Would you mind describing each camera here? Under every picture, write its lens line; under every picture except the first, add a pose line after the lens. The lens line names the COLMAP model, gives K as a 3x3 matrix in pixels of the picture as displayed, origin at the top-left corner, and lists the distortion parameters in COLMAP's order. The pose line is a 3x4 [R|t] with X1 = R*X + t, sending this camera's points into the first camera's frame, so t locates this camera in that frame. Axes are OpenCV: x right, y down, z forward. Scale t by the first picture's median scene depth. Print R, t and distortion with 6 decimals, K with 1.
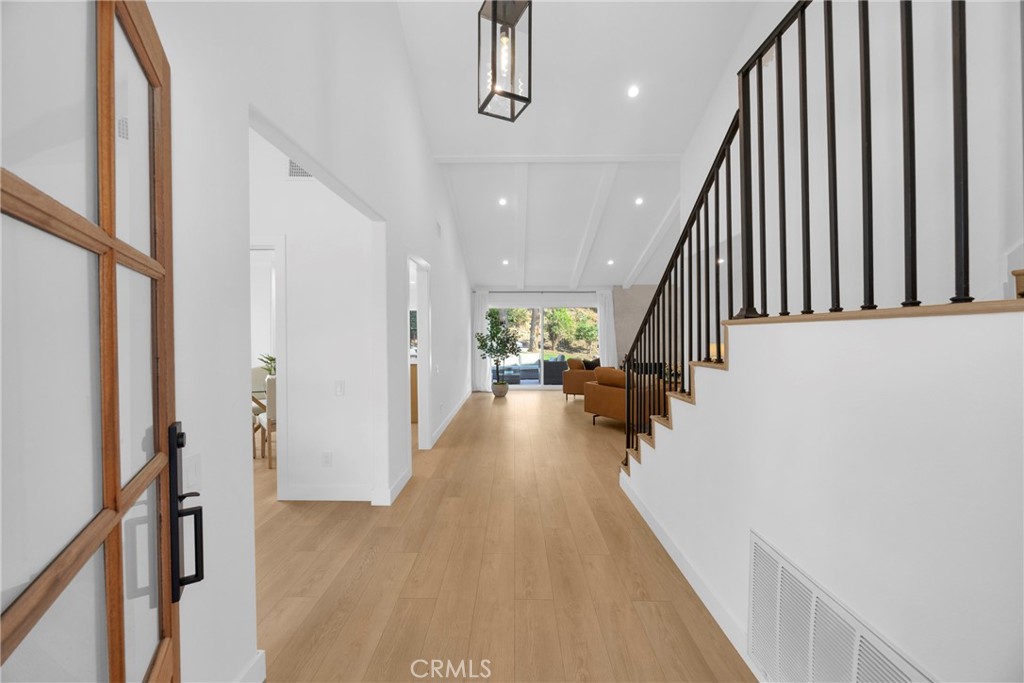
lens RADIAL K [[387.9, 0, 510.5], [0, 387.9, 338.1], [0, 0, 1]] dist [-0.014528, 0.000131]
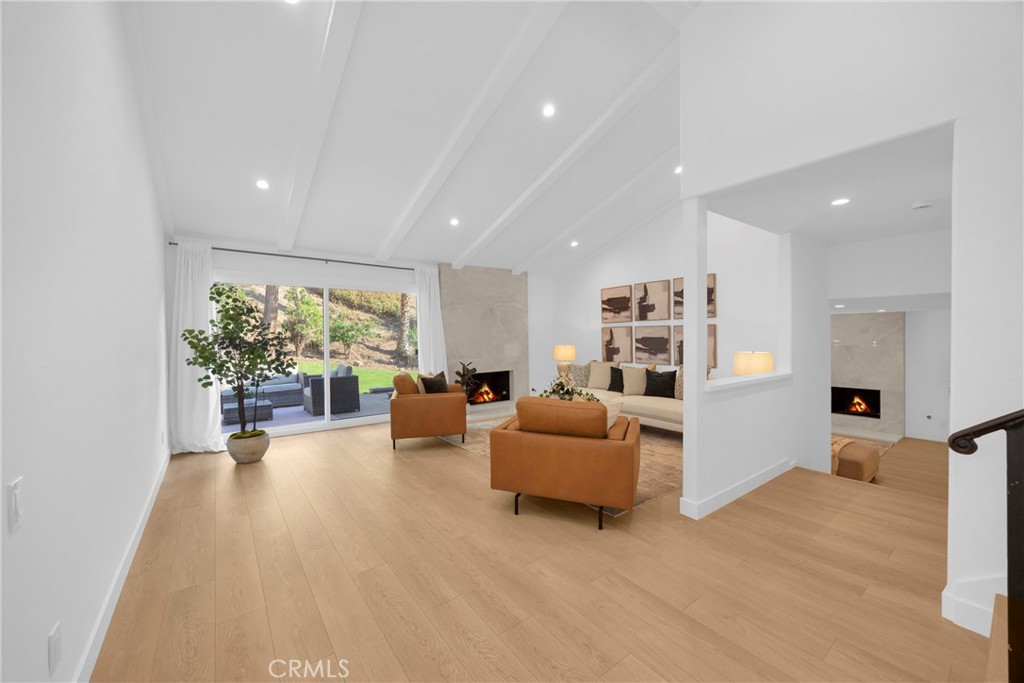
lens RADIAL K [[387.9, 0, 510.5], [0, 387.9, 338.1], [0, 0, 1]] dist [-0.014528, 0.000131]
pose [[0.787627, -0.006032, 0.616123, -0.058832], [0.007985, 0.999968, -0.000417, -0.000635], [-0.616101, 0.005248, 0.787650, 0.384323]]
